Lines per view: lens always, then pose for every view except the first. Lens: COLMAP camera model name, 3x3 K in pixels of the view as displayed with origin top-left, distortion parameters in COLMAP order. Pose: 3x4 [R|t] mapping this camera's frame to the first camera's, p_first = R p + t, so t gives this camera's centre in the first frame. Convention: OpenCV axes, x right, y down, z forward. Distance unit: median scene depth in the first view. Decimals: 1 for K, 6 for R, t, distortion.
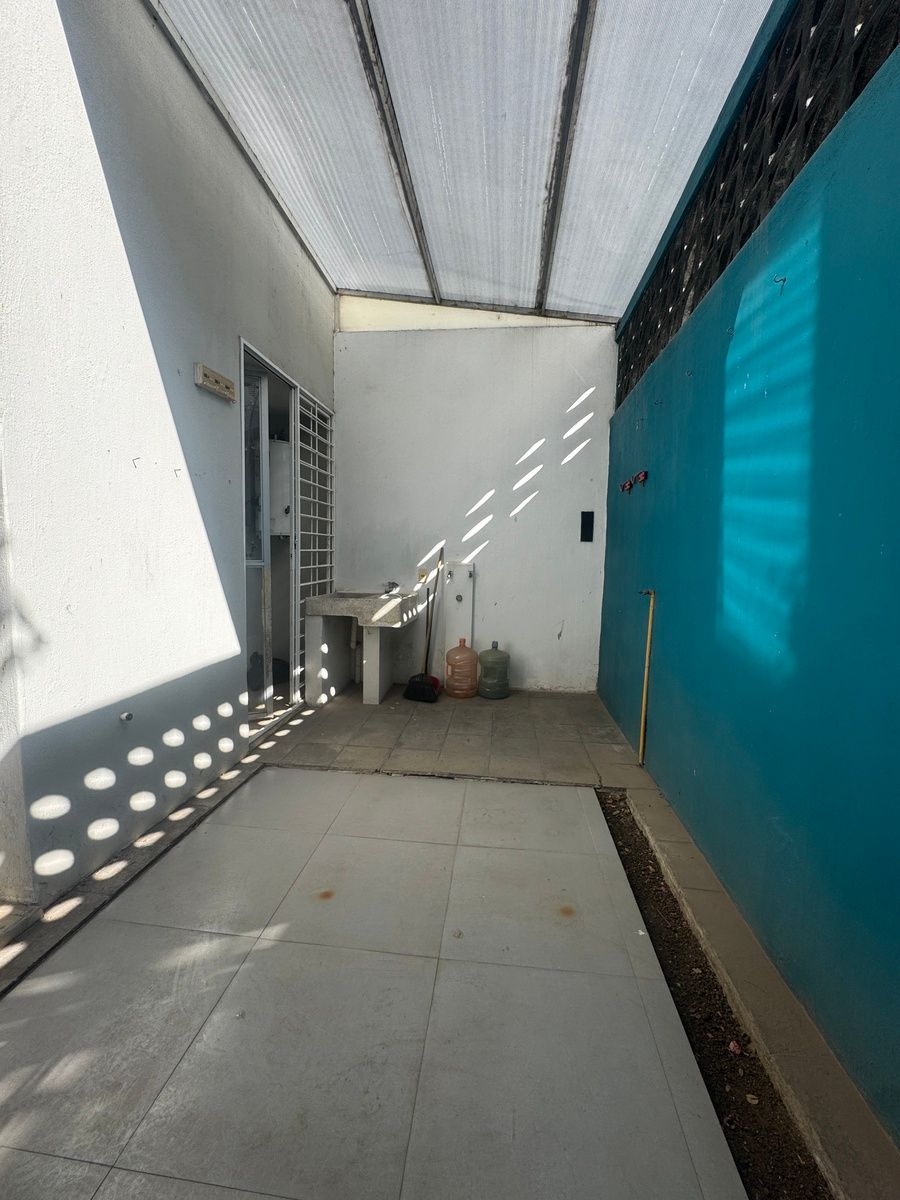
lens RADIAL K [[477.4, 0, 450.0], [0, 477.4, 600.0], [0, 0, 1]] dist [-0.007749, 0.000130]
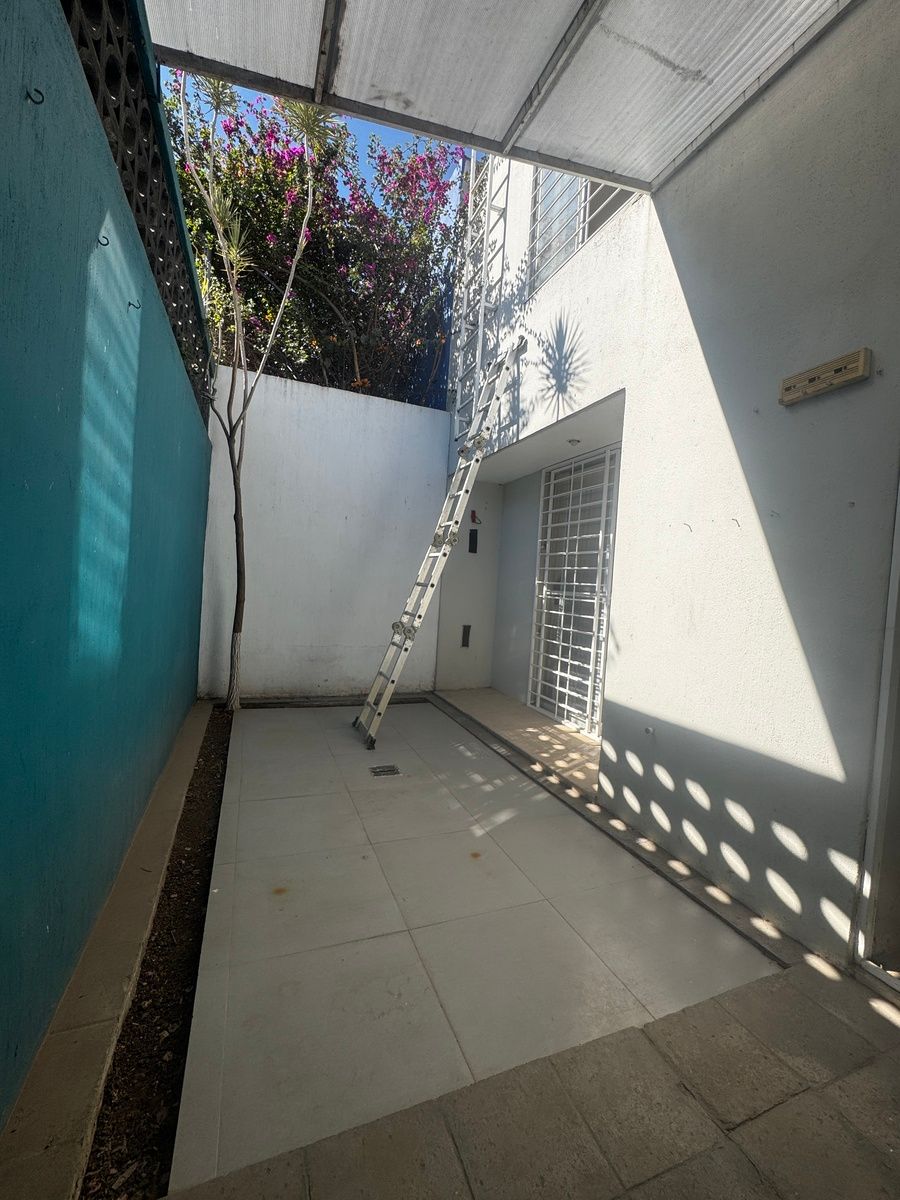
lens RADIAL K [[477.4, 0, 450.0], [0, 477.4, 600.0], [0, 0, 1]] dist [-0.007749, 0.000130]
pose [[-0.869215, -0.058983, -0.490904, 0.325931], [-0.128228, 0.985780, 0.108602, -0.127141], [0.477518, 0.157346, -0.864418, 1.371170]]
